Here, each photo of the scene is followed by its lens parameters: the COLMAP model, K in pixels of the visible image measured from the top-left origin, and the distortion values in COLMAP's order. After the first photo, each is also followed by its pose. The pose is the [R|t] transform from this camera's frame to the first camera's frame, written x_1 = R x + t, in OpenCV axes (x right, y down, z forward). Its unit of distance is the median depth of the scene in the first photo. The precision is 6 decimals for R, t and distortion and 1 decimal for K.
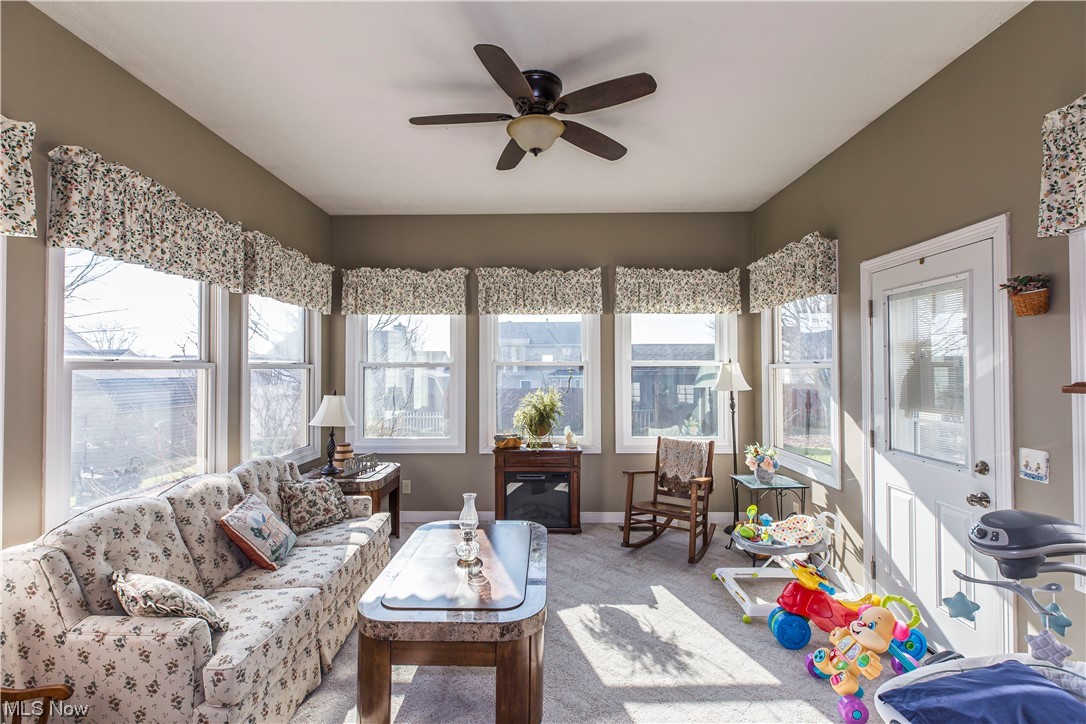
lens RADIAL K [[492.1, 0, 541.6], [0, 492.1, 360.2], [0, 0, 1]] dist [0.009152, -0.001942]
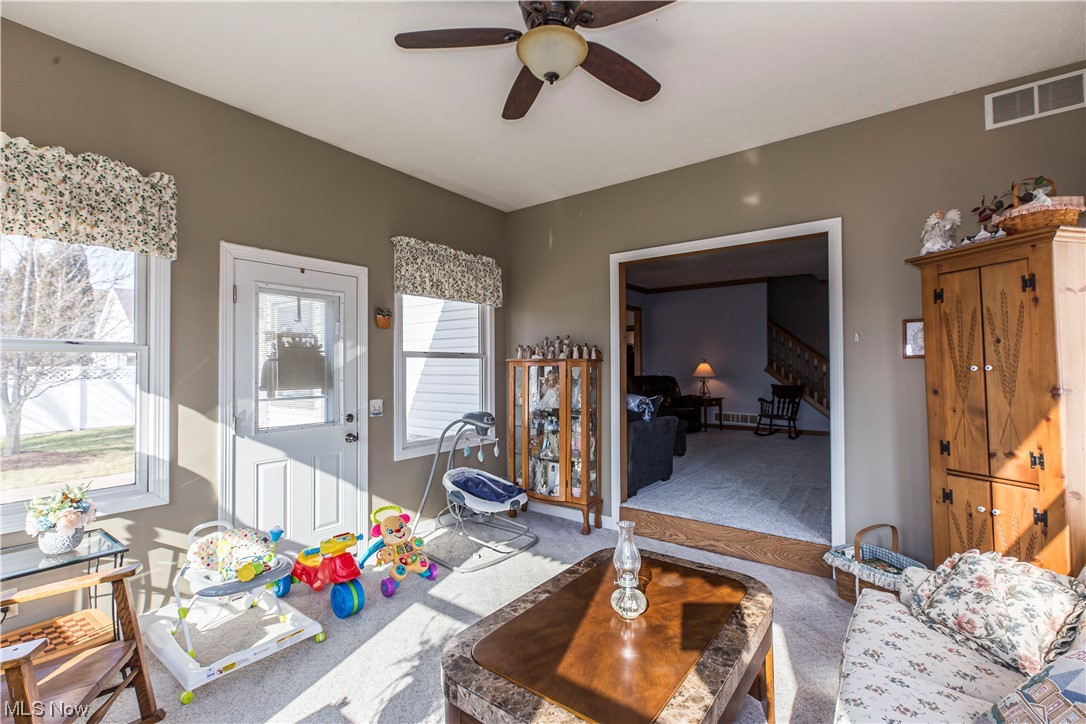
lens RADIAL K [[492.1, 0, 536.1], [0, 492.1, 356.9], [0, 0, 1]] dist [0.009152, -0.001942]
pose [[-0.803158, 0.011183, 0.595662, -0.398137], [-0.006131, 0.999616, -0.027034, 0.043708], [-0.595735, -0.025365, -0.802780, 1.411046]]
